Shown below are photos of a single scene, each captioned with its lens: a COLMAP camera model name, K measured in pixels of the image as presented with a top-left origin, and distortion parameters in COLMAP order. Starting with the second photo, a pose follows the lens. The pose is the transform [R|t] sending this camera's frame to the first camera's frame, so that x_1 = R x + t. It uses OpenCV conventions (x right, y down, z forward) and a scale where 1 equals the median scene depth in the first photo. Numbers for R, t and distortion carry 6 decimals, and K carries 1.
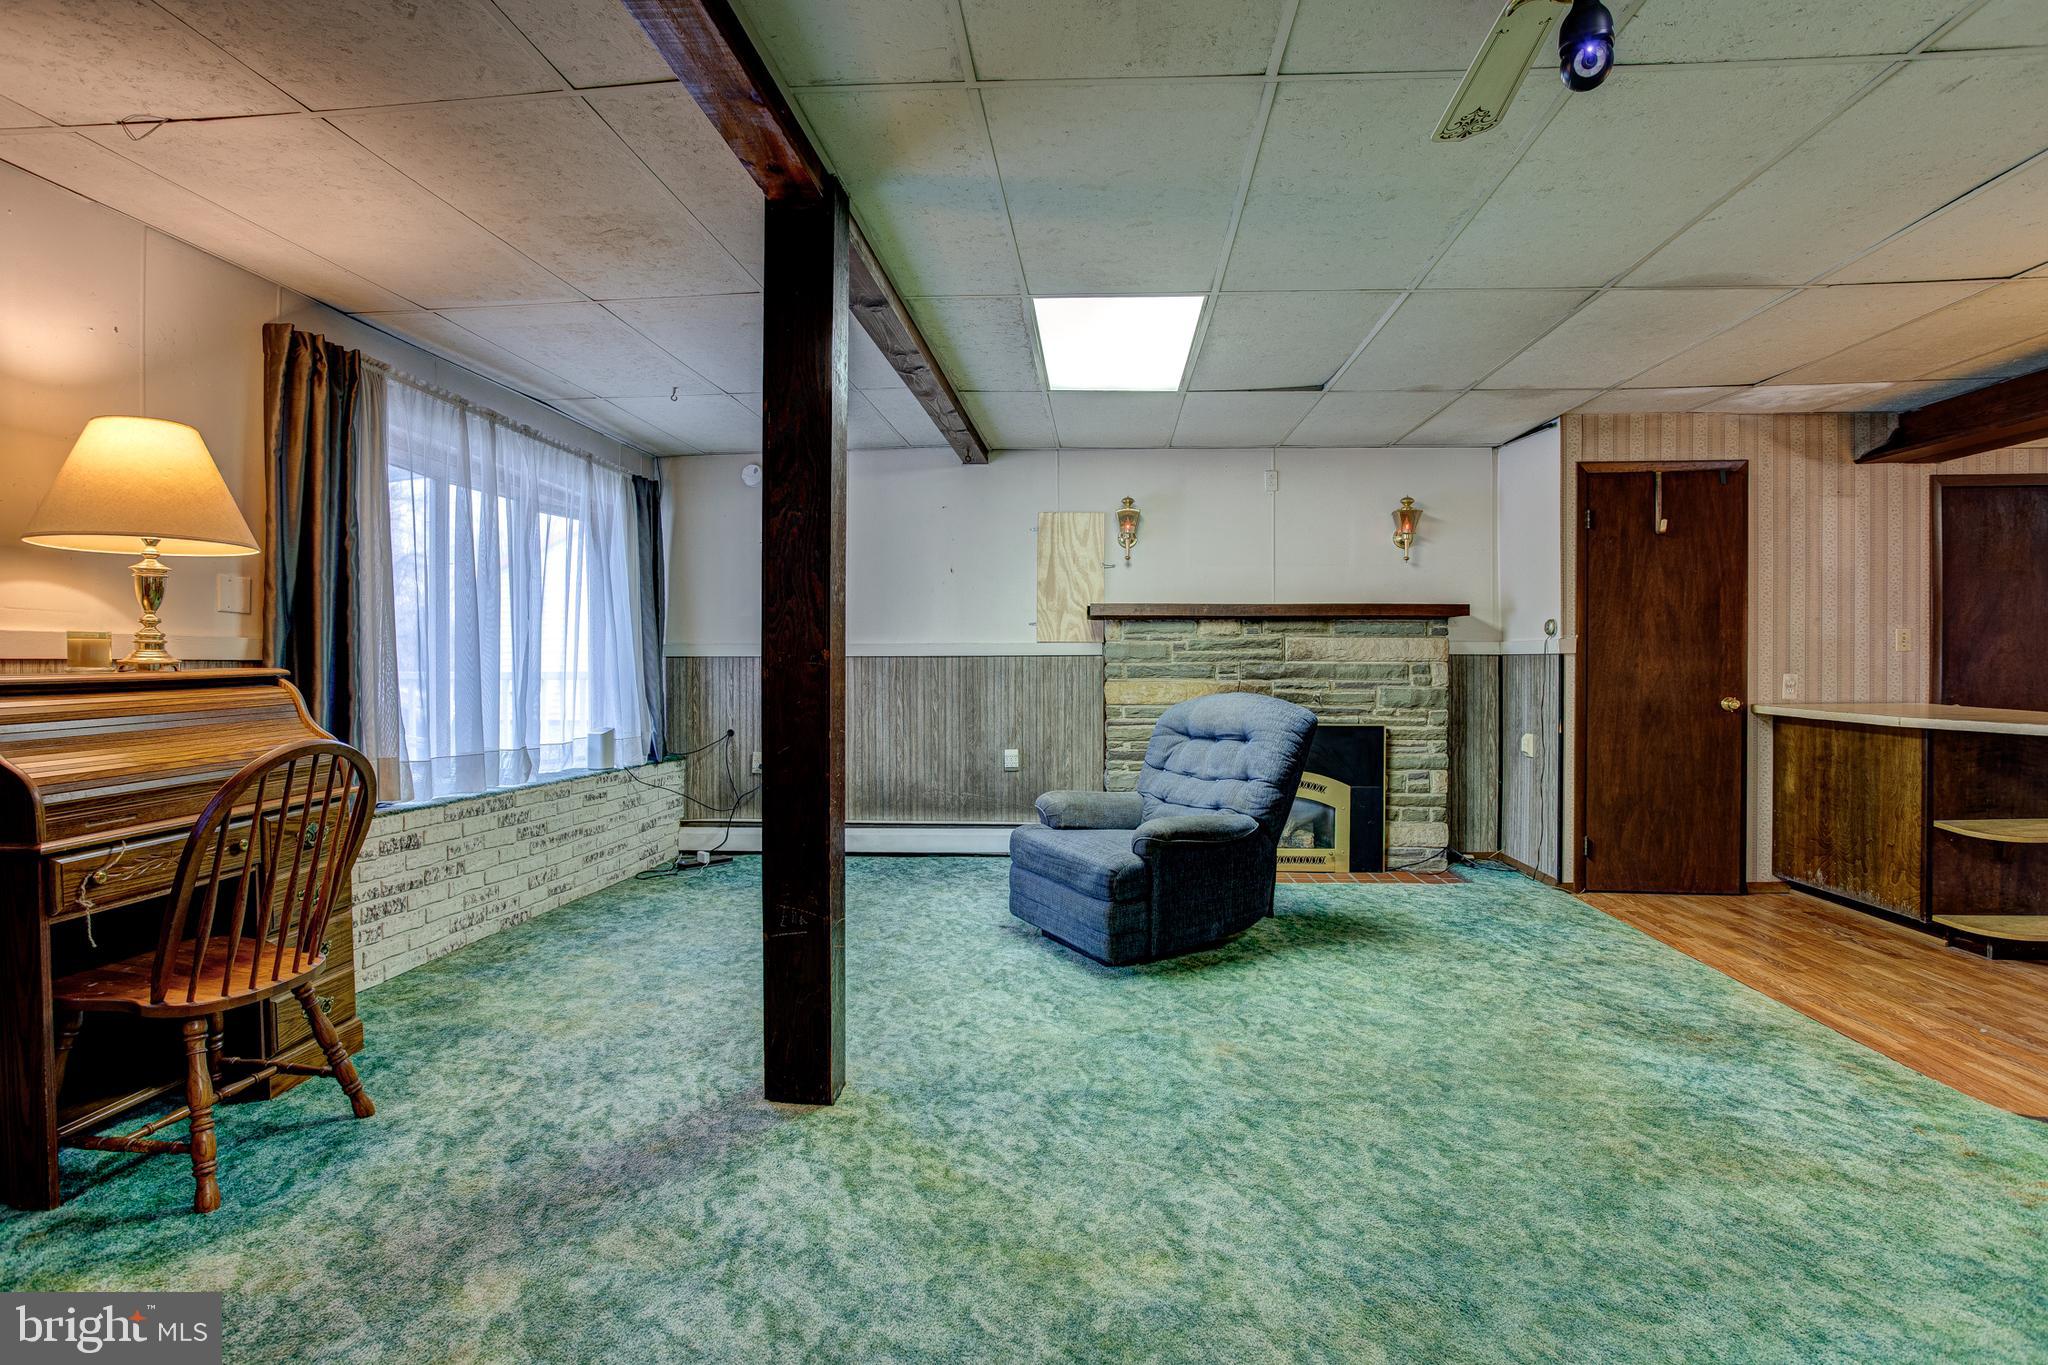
lens RADIAL K [[1010.2, 0, 1024.9], [0, 1010.2, 680.3], [0, 0, 1]] dist [-0.063376, 0.030630]
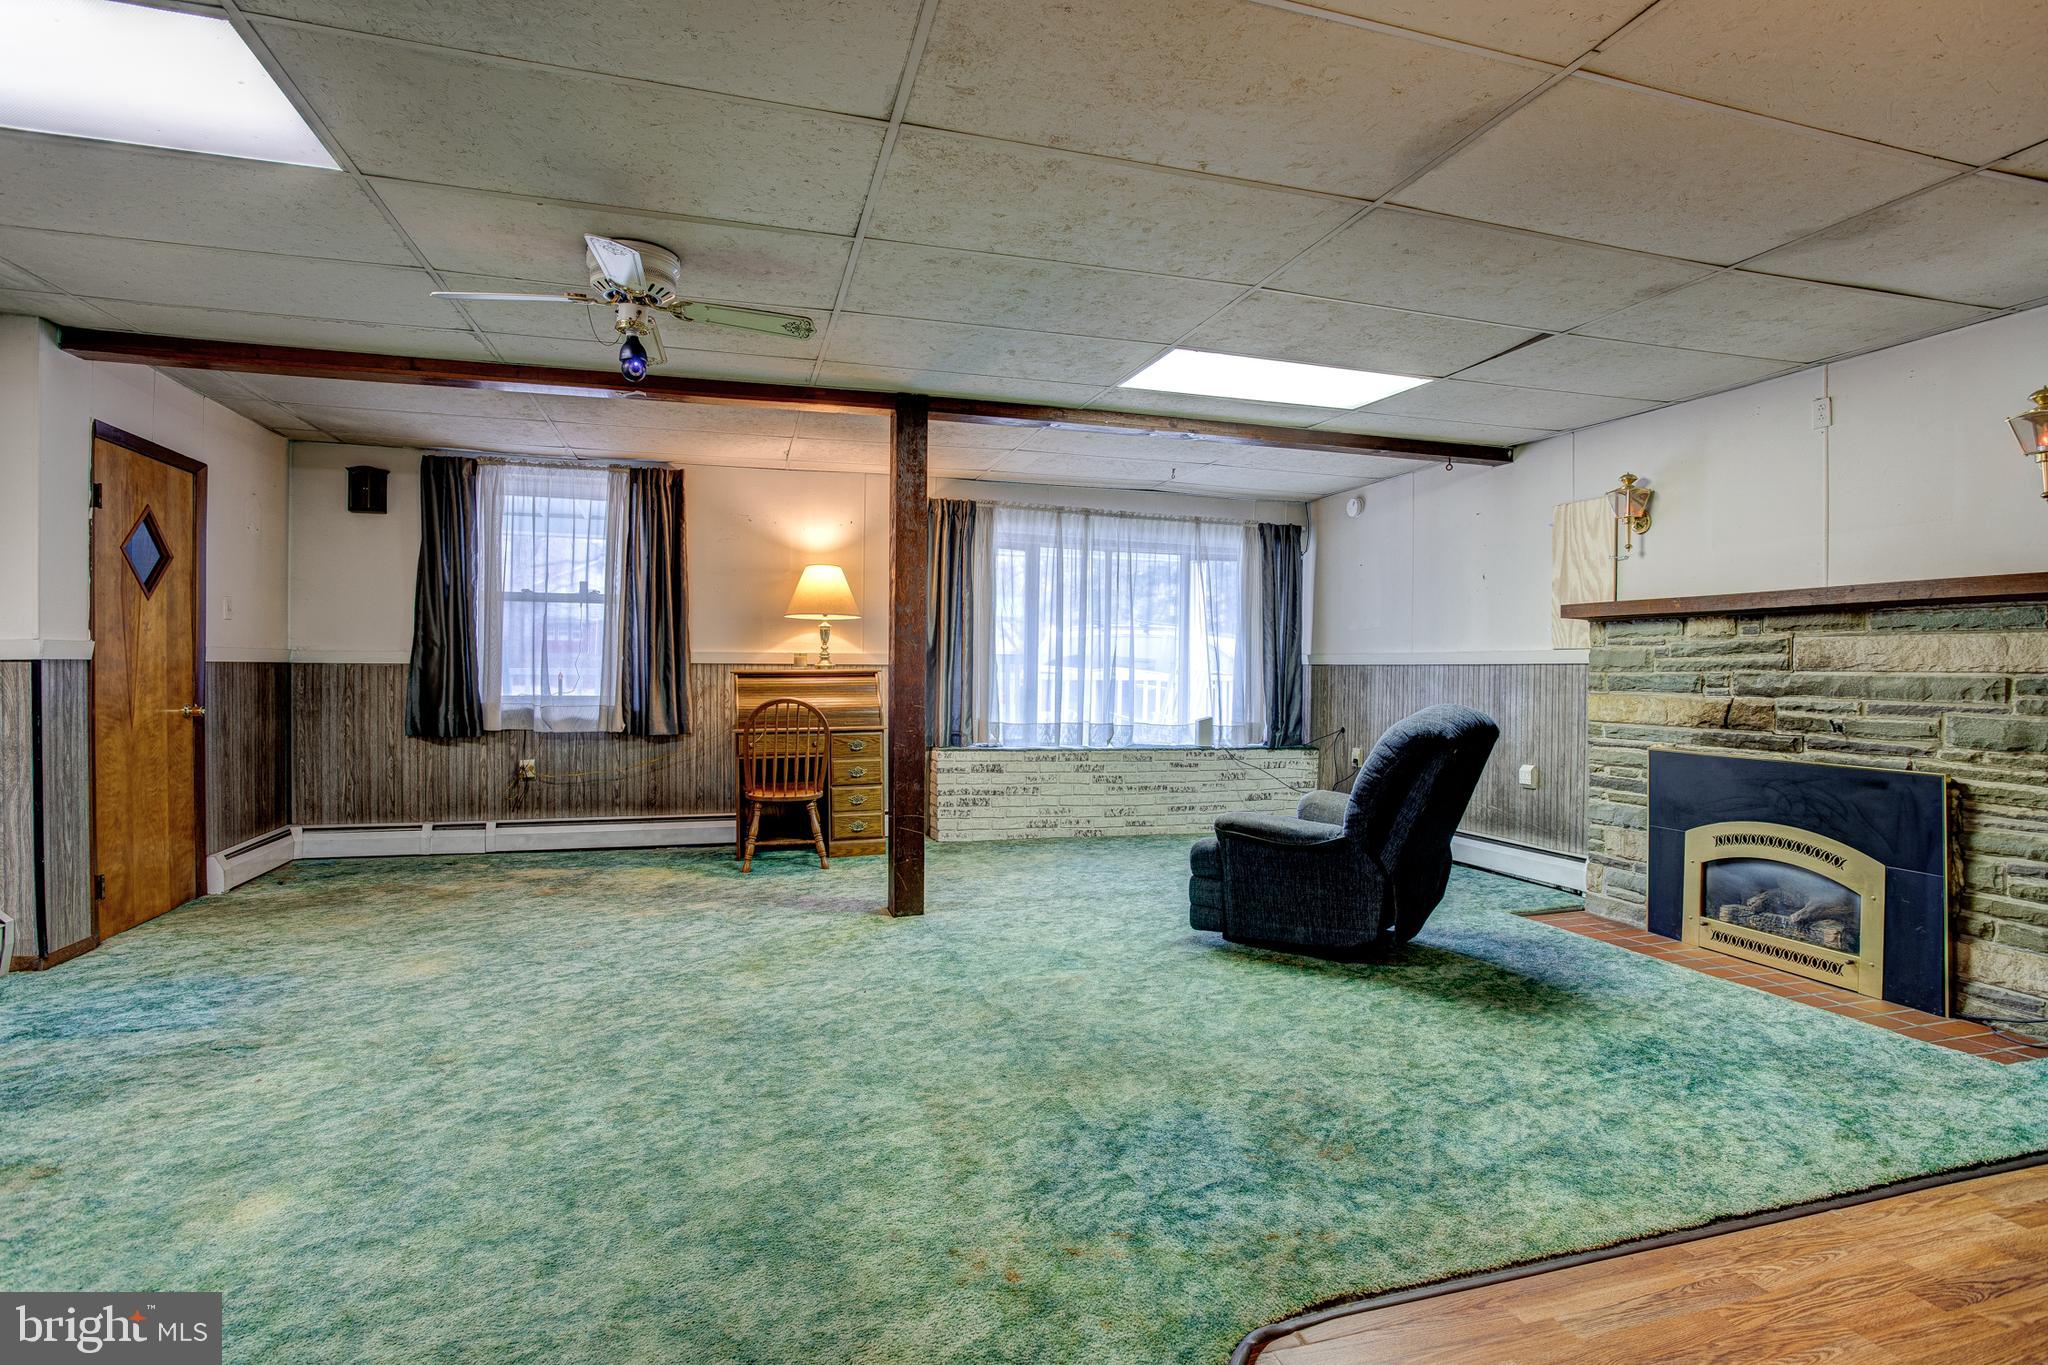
lens RADIAL K [[990.1, 0, 1027.7], [0, 990.1, 669.7], [0, 0, 1]] dist [-0.023855, 0.000809]
pose [[0.372765, 0.004239, -0.927916, 0.791452], [-0.023173, 0.999720, -0.004742, -0.005277], [0.927636, 0.023271, 0.372759, 0.289122]]
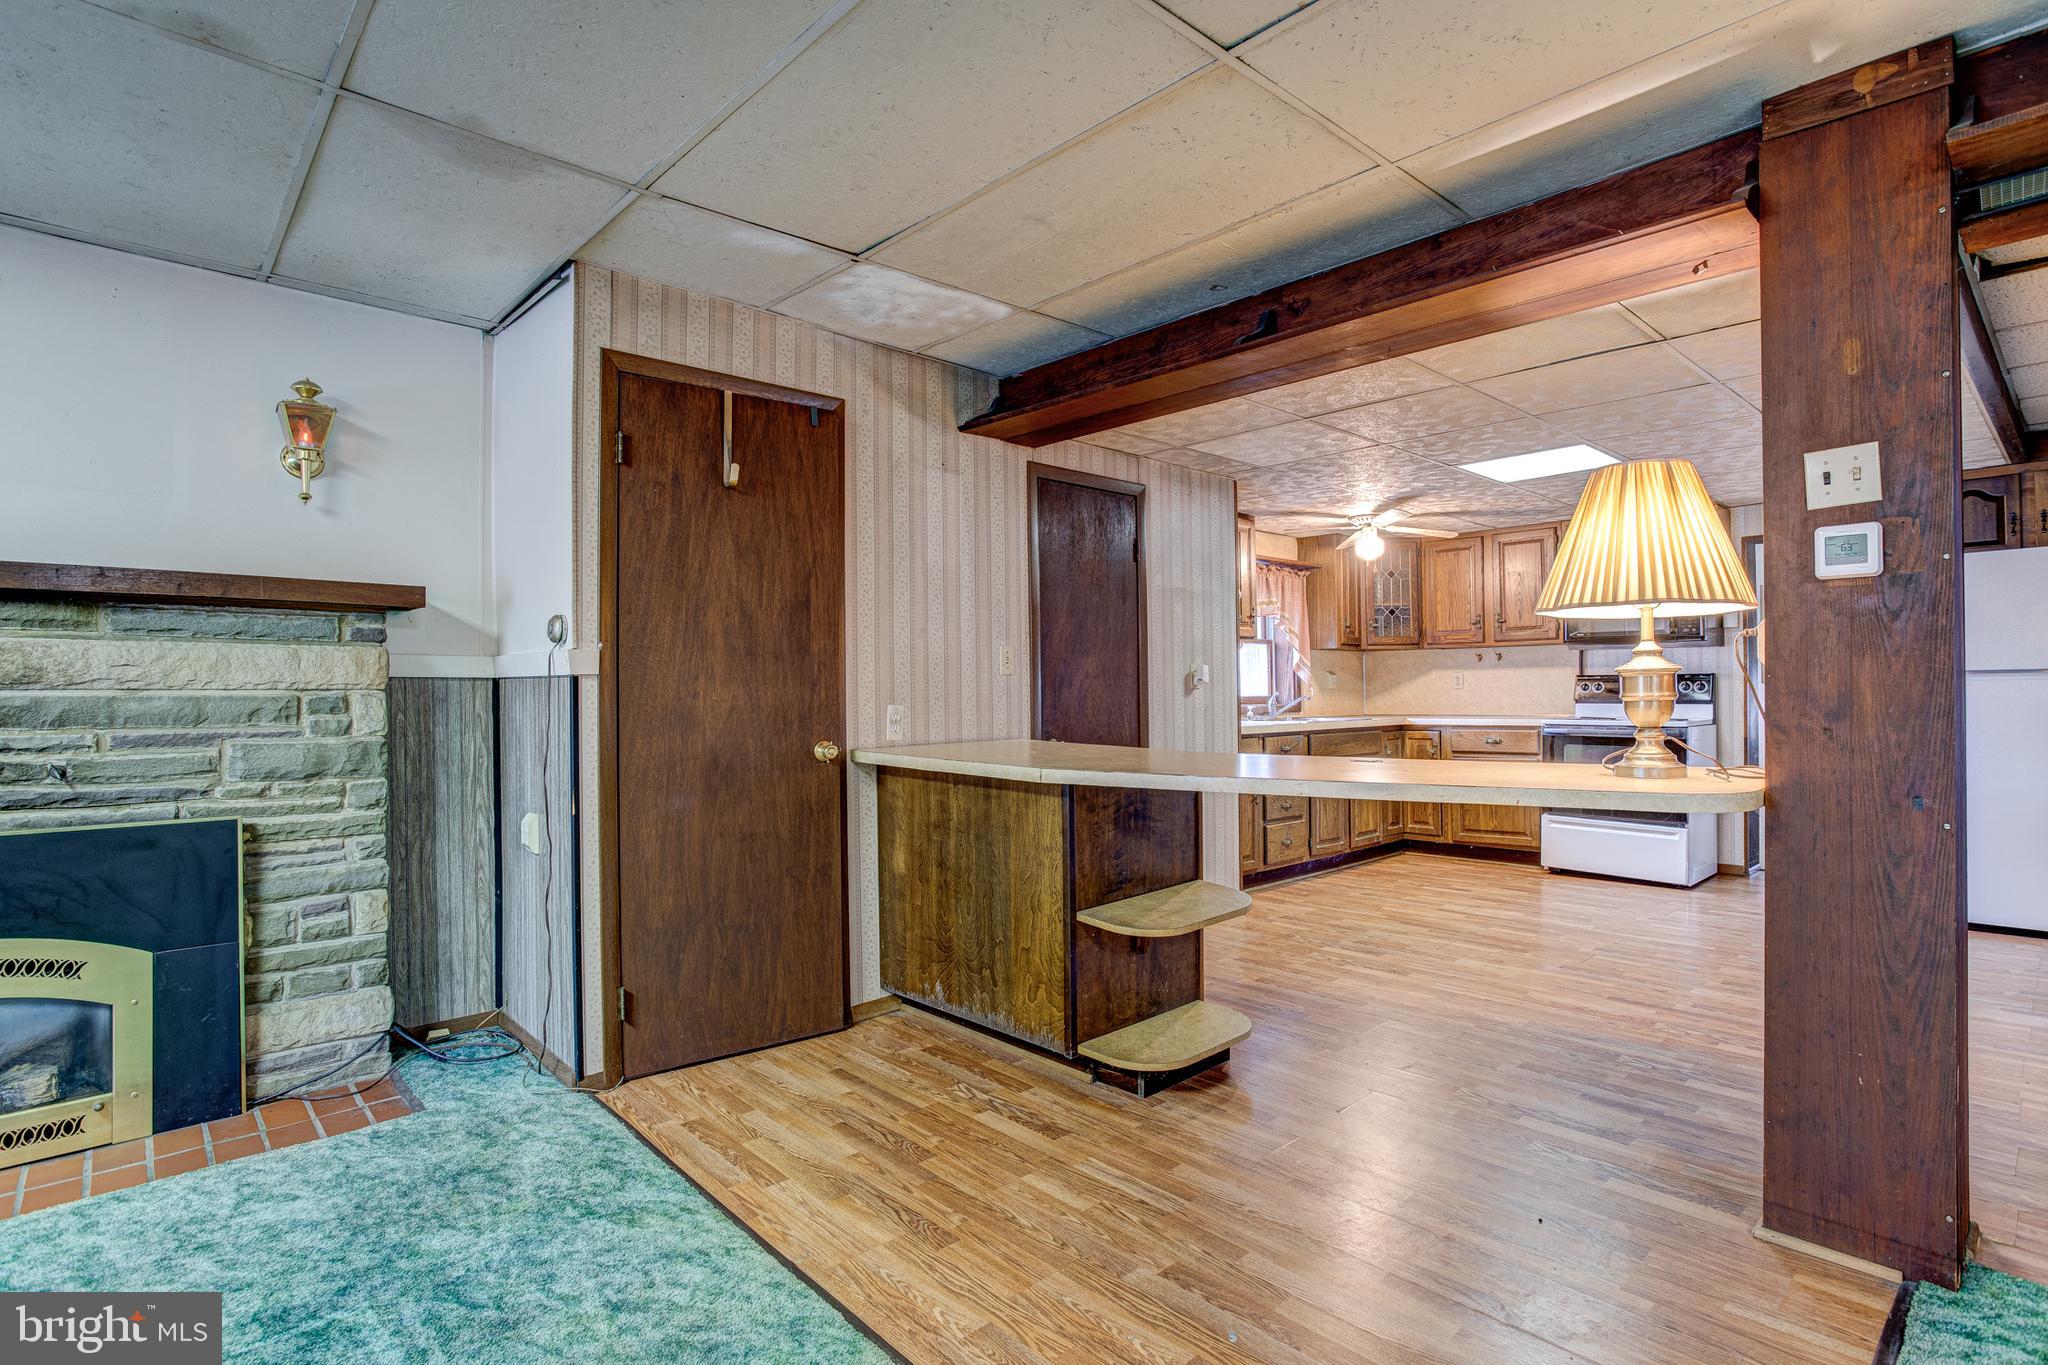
lens RADIAL K [[1010.2, 0, 1024.9], [0, 1010.2, 680.3], [0, 0, 1]] dist [-0.063376, 0.030630]
pose [[0.672456, 0.003227, 0.740130, 0.293895], [0.017238, 0.999651, -0.020020, -0.008209], [-0.739937, 0.026221, 0.672165, 0.429853]]
